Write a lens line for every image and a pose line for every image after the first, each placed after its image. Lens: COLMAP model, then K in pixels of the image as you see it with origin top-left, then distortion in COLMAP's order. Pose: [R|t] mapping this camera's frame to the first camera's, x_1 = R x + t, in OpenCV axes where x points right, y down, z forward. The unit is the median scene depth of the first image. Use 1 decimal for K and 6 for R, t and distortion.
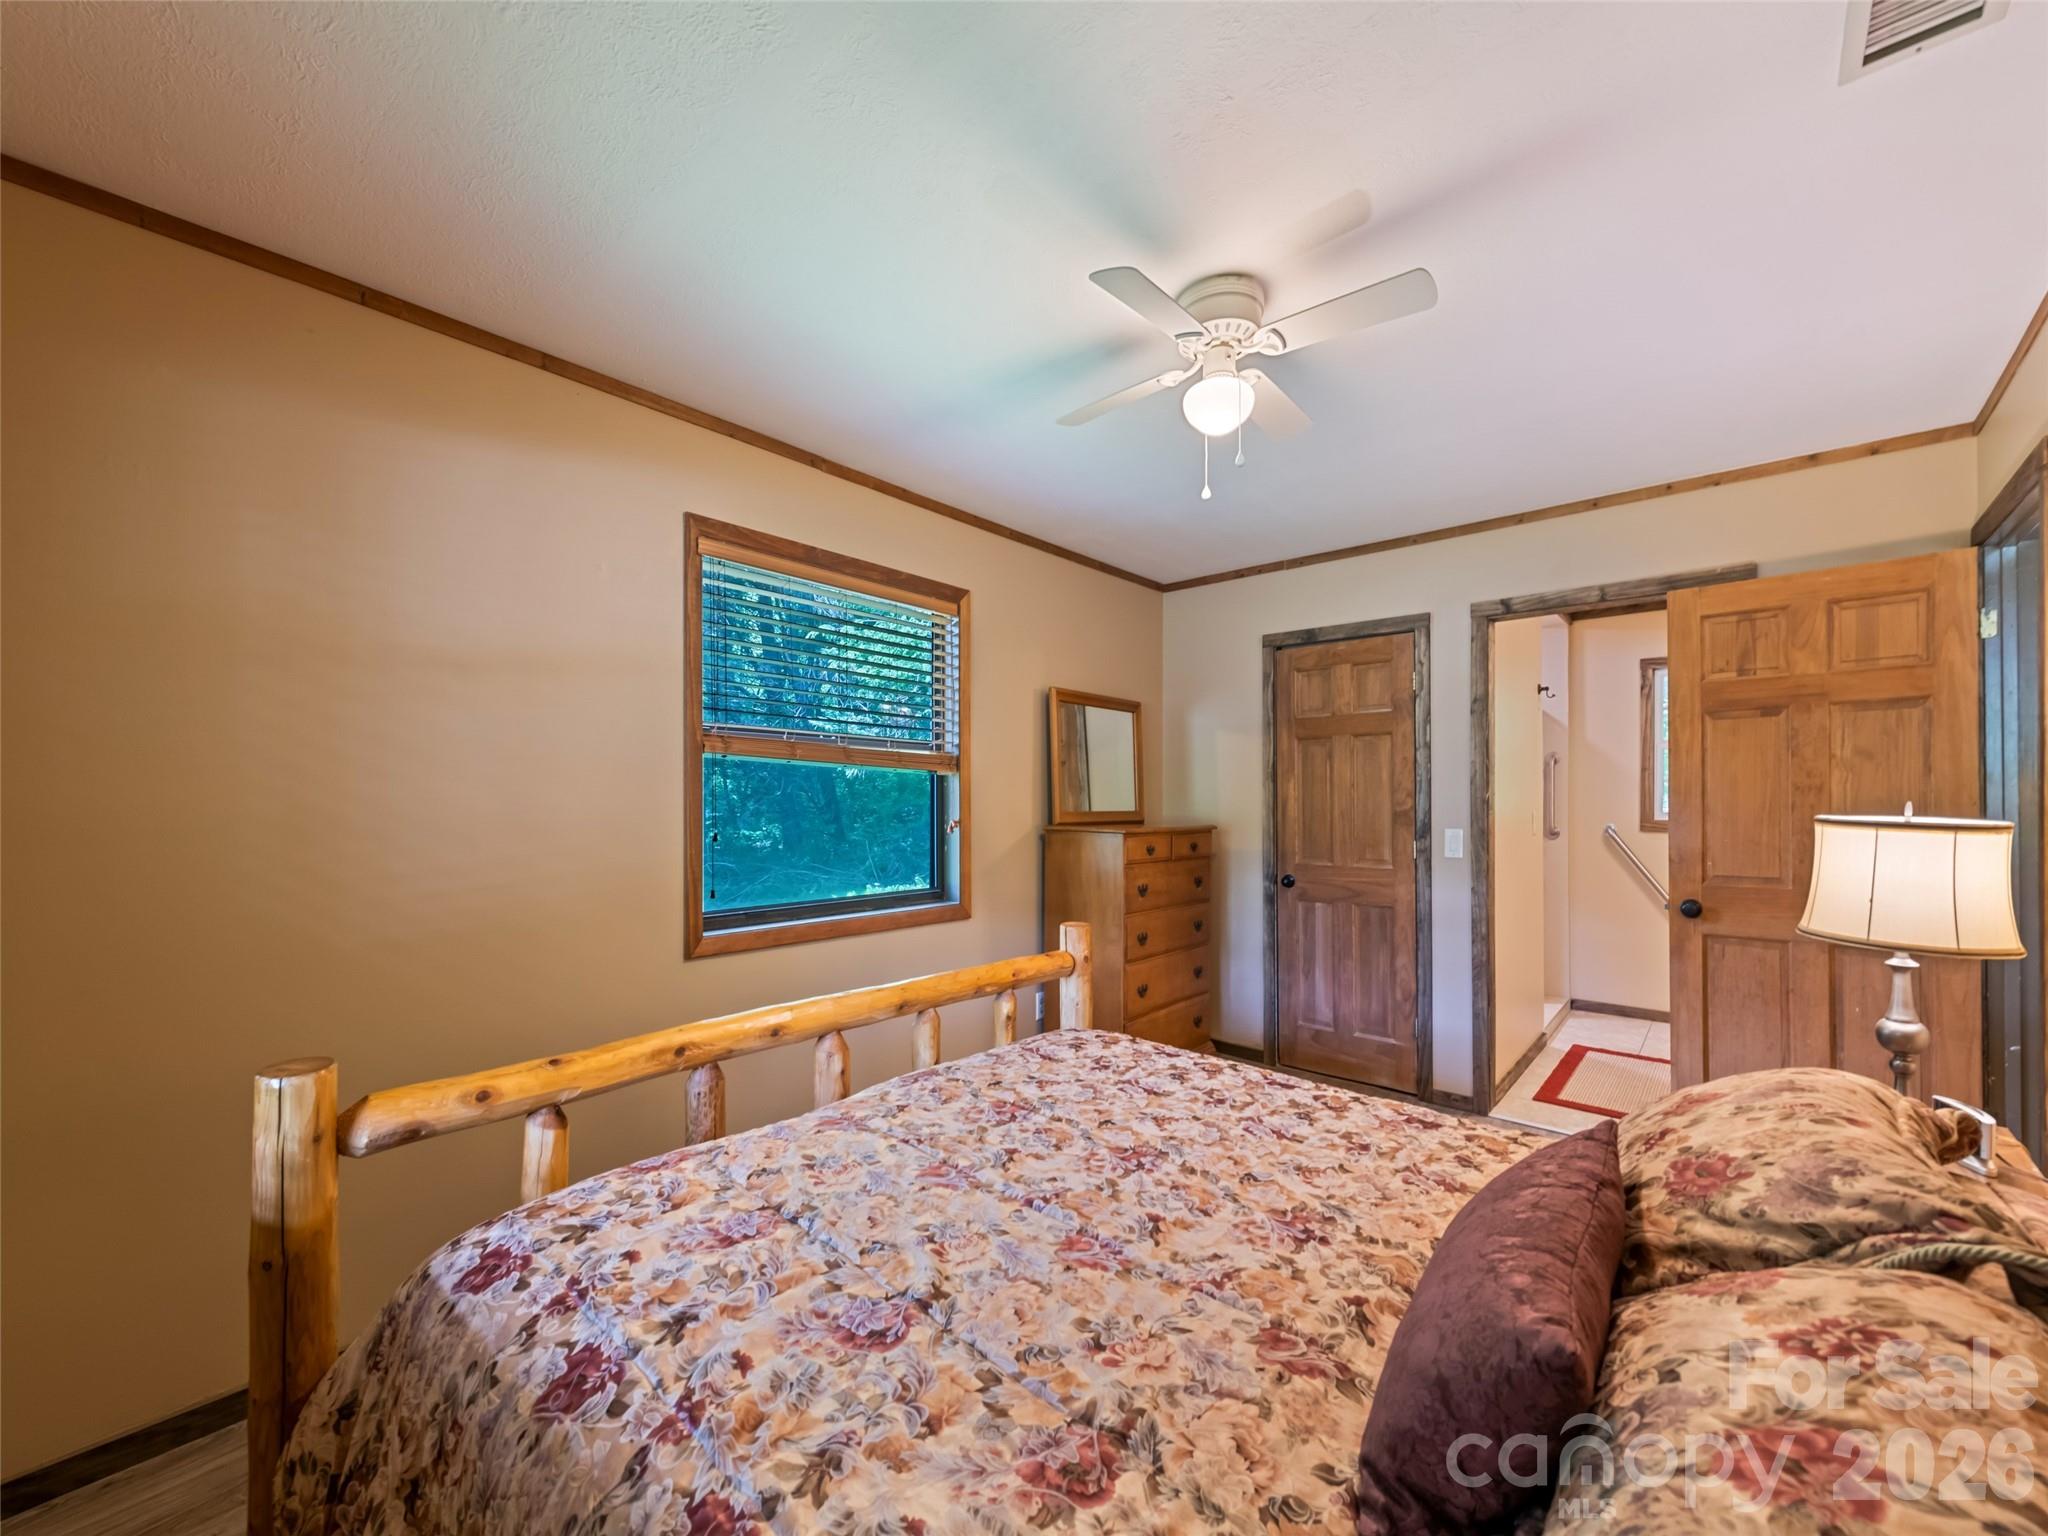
lens RADIAL K [[807.0, 0, 1020.1], [0, 807.0, 754.5], [0, 0, 1]] dist [0.009873, -0.000213]
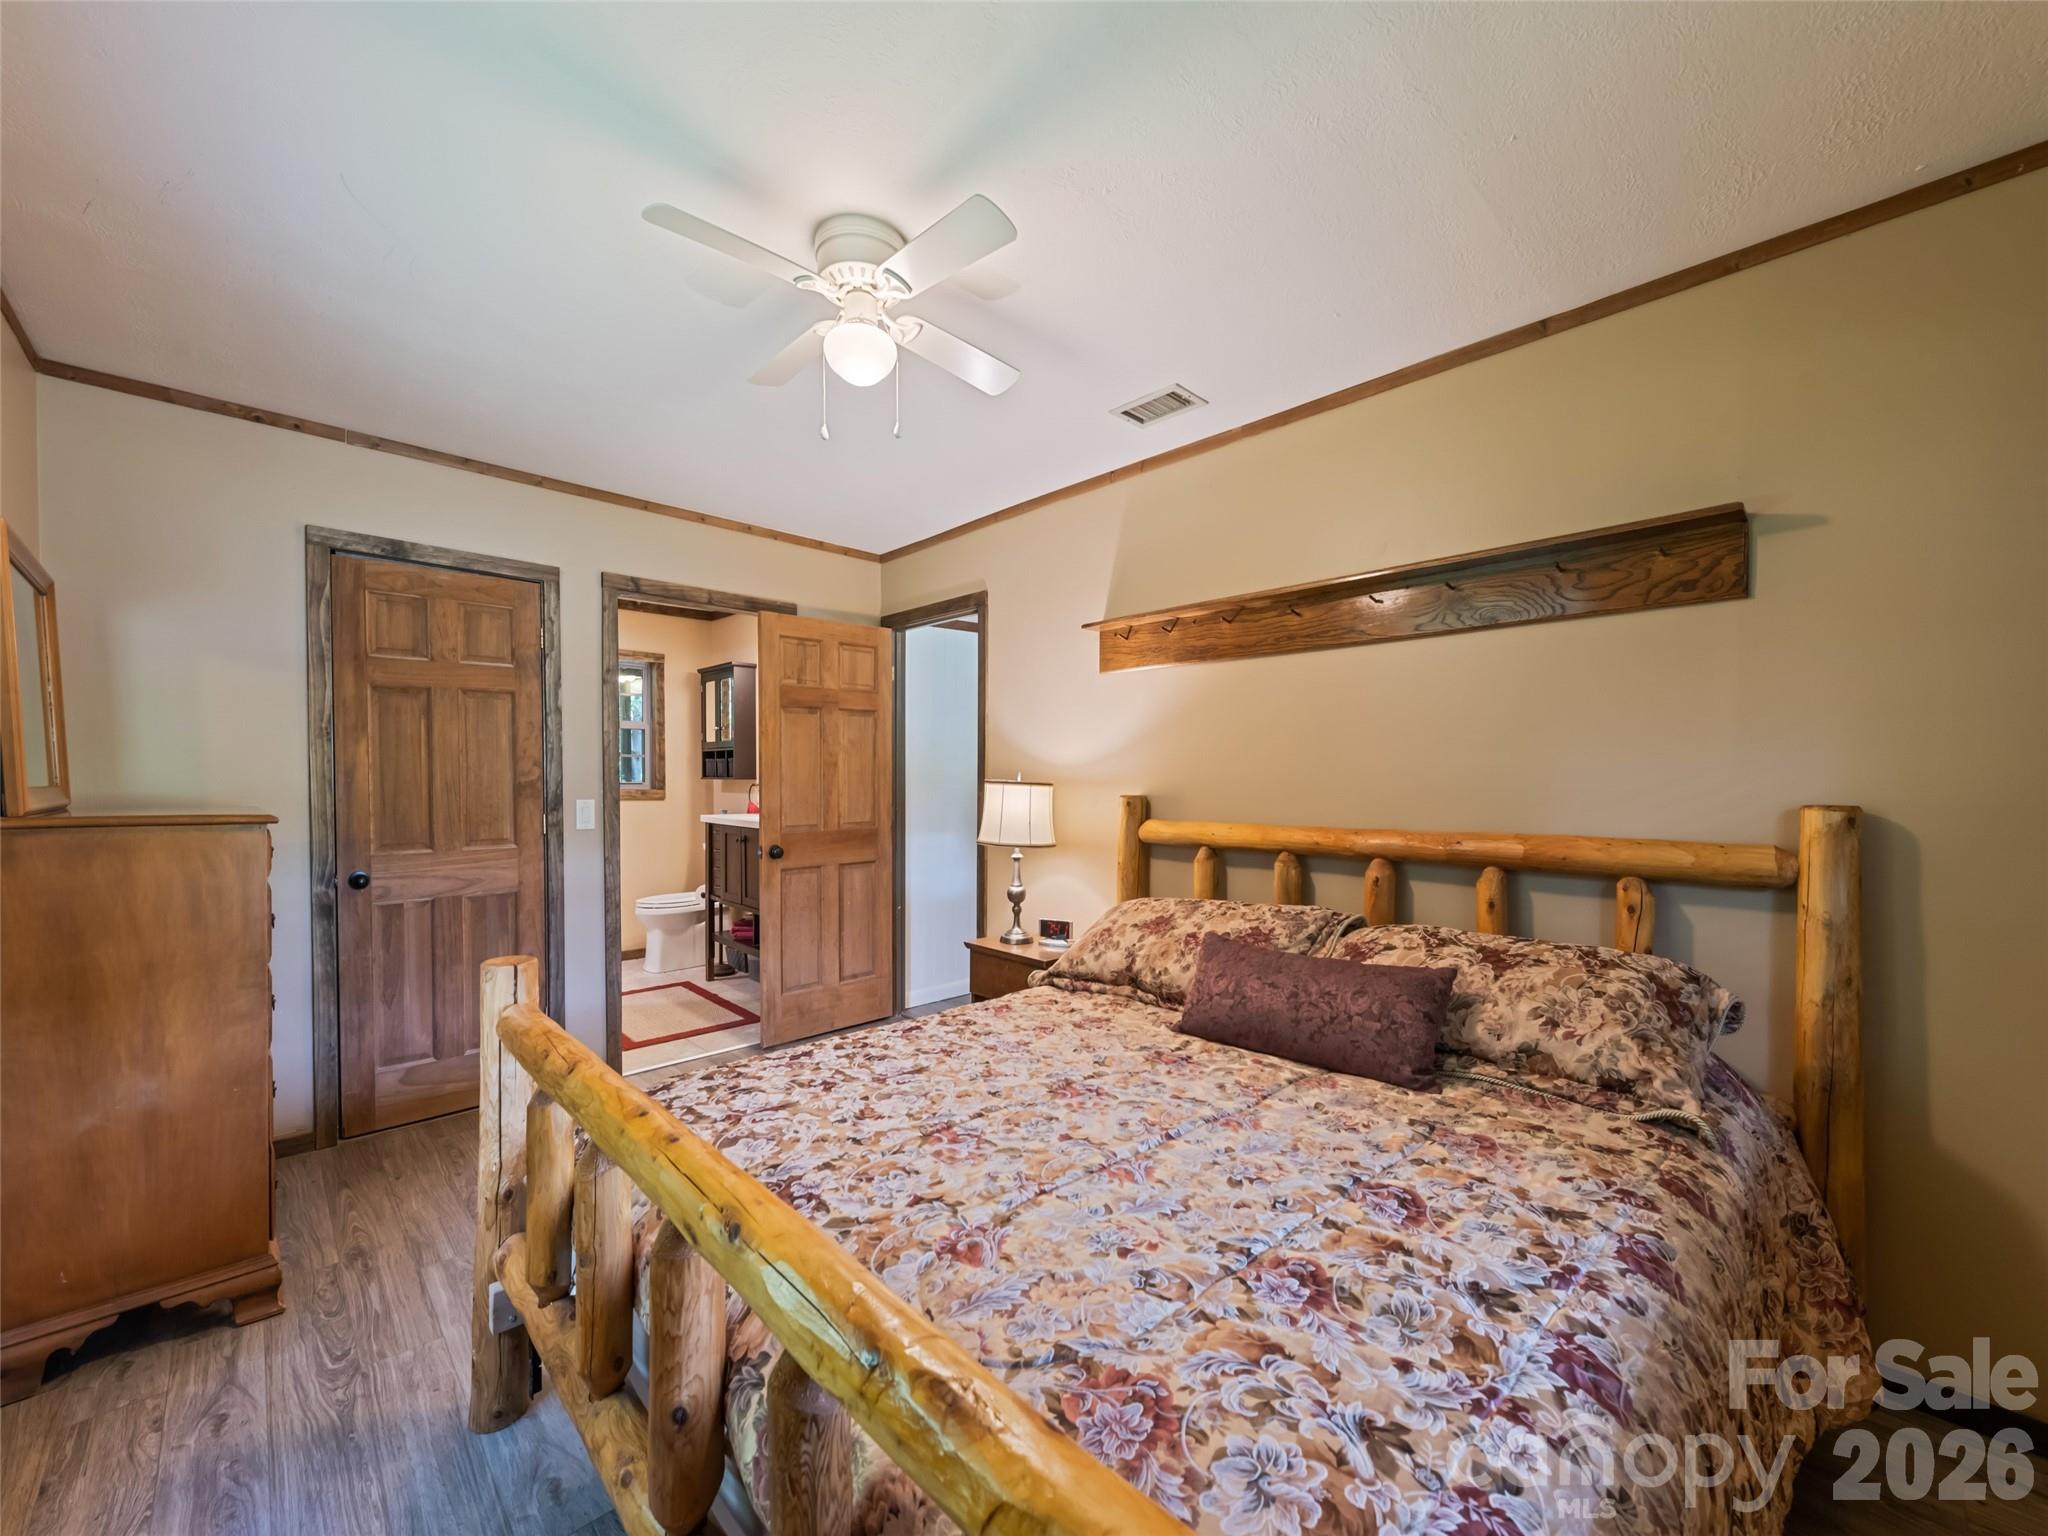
lens RADIAL K [[807.0, 0, 1020.1], [0, 807.0, 754.5], [0, 0, 1]] dist [0.009873, -0.000213]
pose [[0.079755, 0.025948, 0.996477, -0.412362], [-0.059351, 0.998011, -0.021238, 0.029378], [-0.995046, -0.057448, 0.081137, 0.428077]]
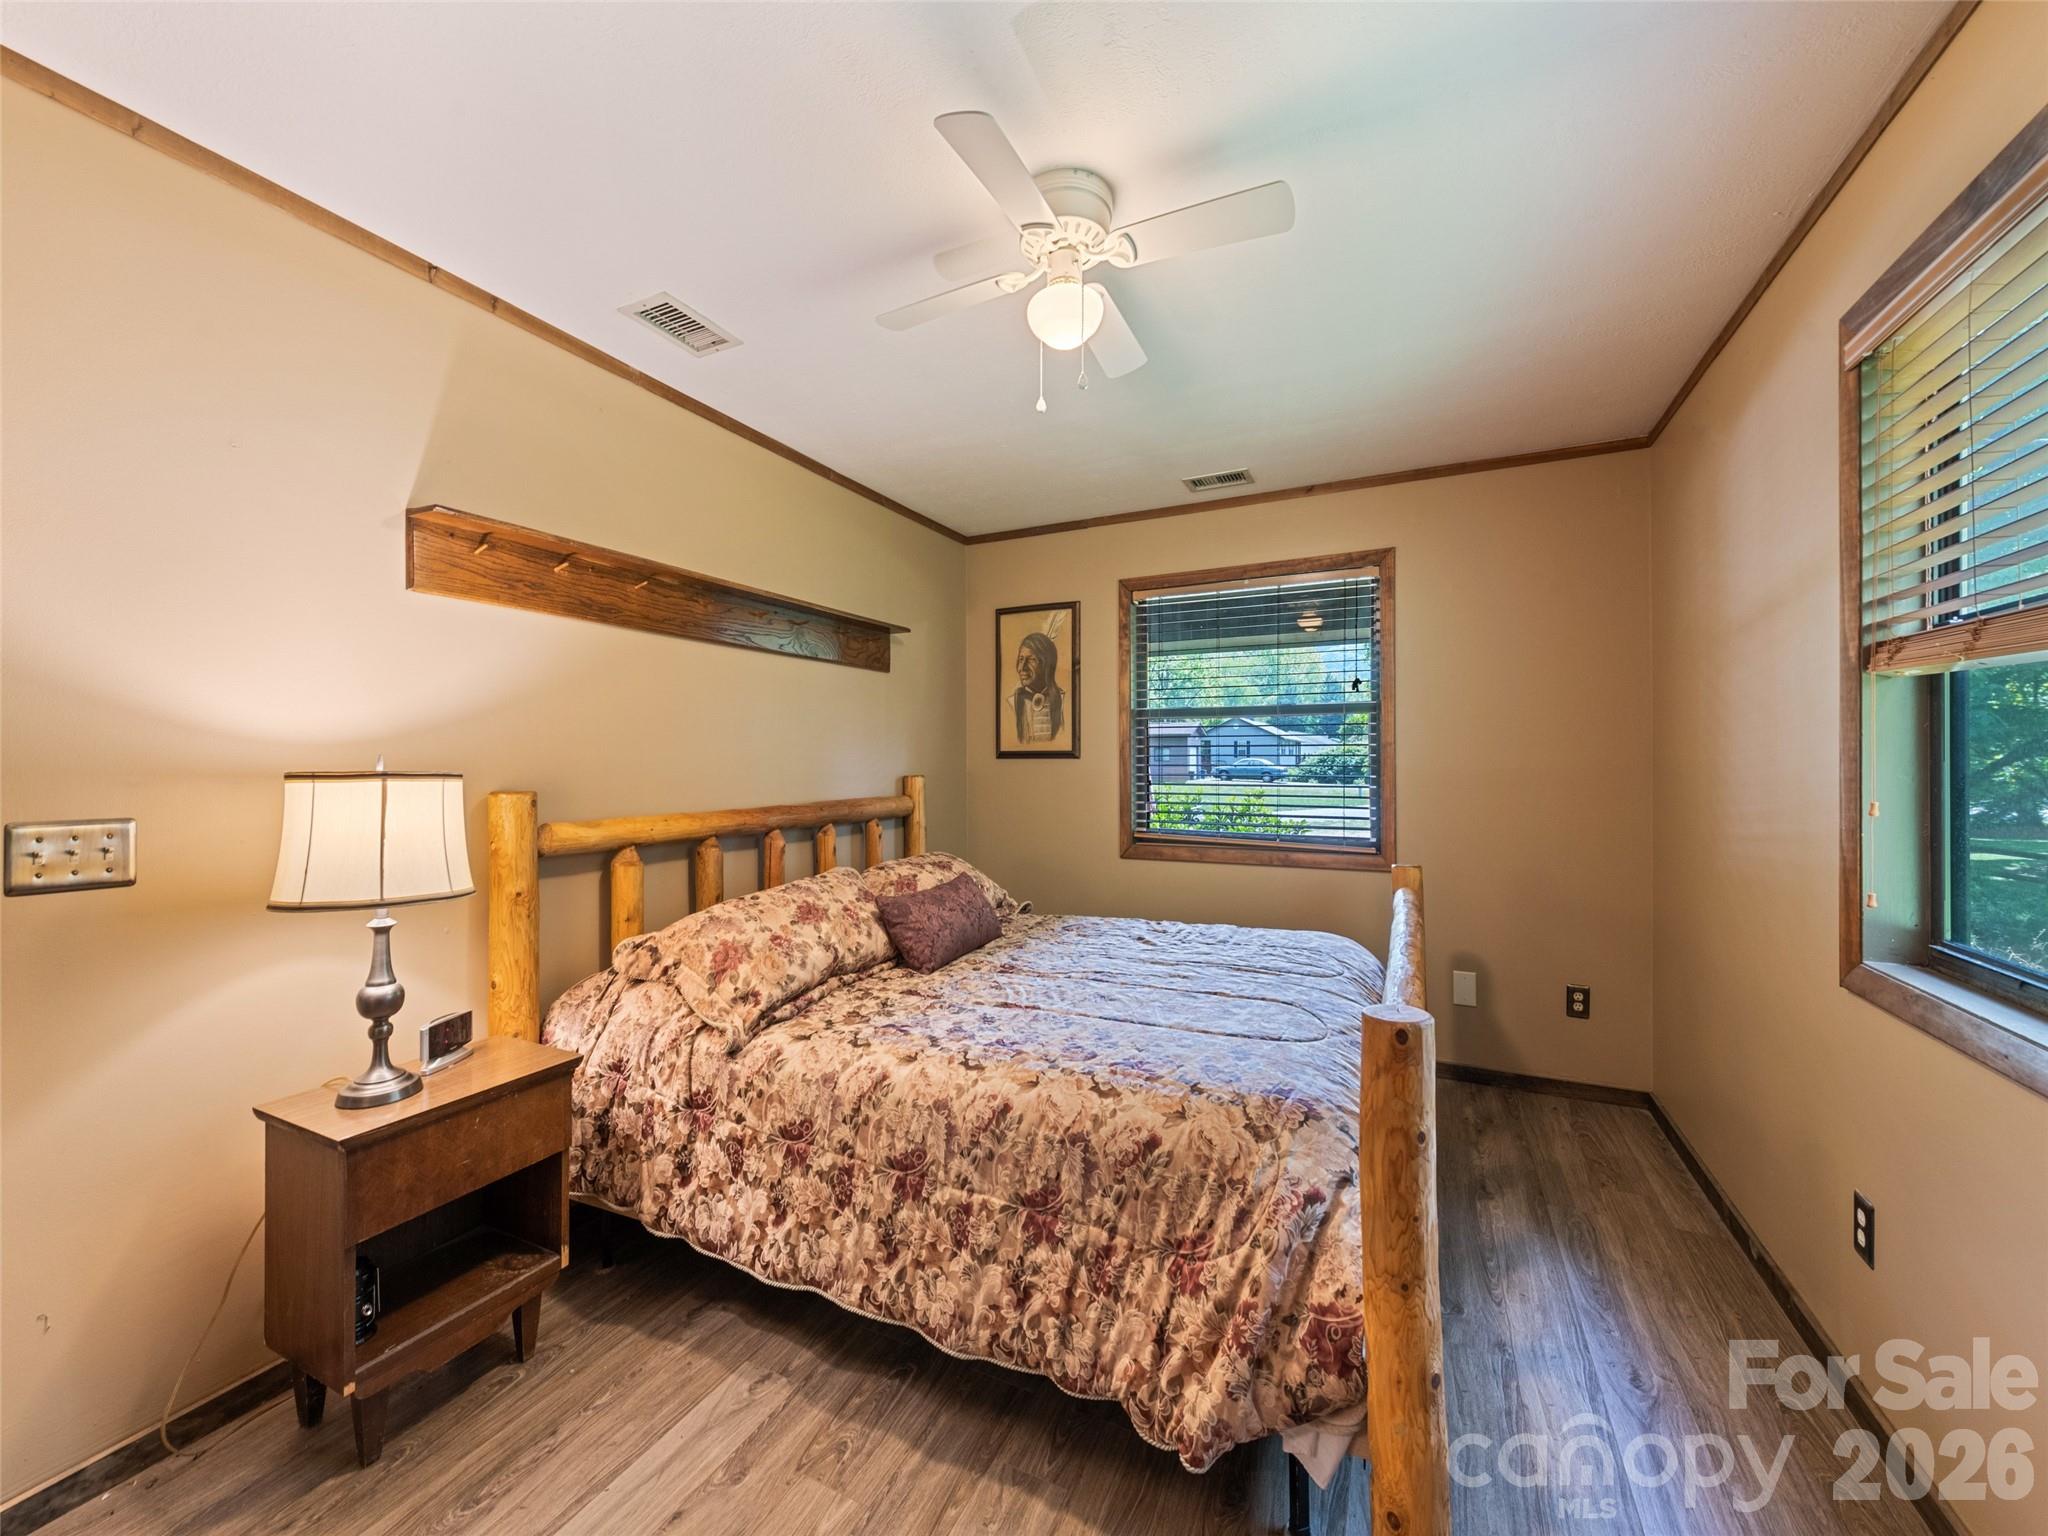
lens RADIAL K [[807.0, 0, 1020.1], [0, 807.0, 754.5], [0, 0, 1]] dist [0.009873, -0.000213]
pose [[-0.965434, 0.005181, -0.260595, 0.295263], [0.022169, 0.997812, -0.062294, 0.064623], [0.259702, -0.065918, -0.963437, 1.071742]]
